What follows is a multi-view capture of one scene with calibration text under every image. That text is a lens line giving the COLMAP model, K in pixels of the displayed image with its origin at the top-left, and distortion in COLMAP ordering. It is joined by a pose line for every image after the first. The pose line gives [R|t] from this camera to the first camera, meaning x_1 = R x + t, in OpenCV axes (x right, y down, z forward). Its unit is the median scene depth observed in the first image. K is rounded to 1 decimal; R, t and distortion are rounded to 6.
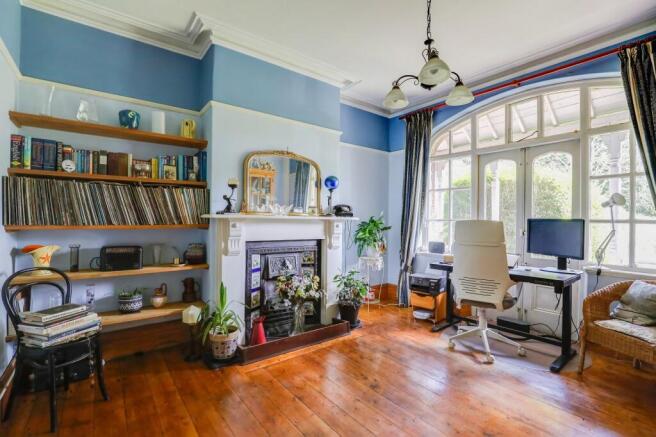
lens RADIAL K [[299.1, 0, 331.0], [0, 299.1, 222.9], [0, 0, 1]] dist [-0.022747, -0.000027]
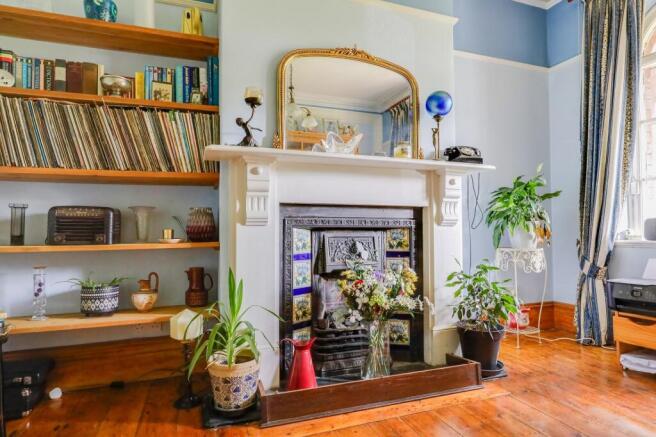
lens RADIAL K [[372.5, 0, 328.3], [0, 372.5, 226.2], [0, 0, 1]] dist [-0.005354, 0.000121]
pose [[0.948967, -0.023596, -0.314493, 0.021376], [0.016608, 0.999552, -0.024882, 0.117040], [0.314939, 0.018389, 0.948934, 0.334234]]
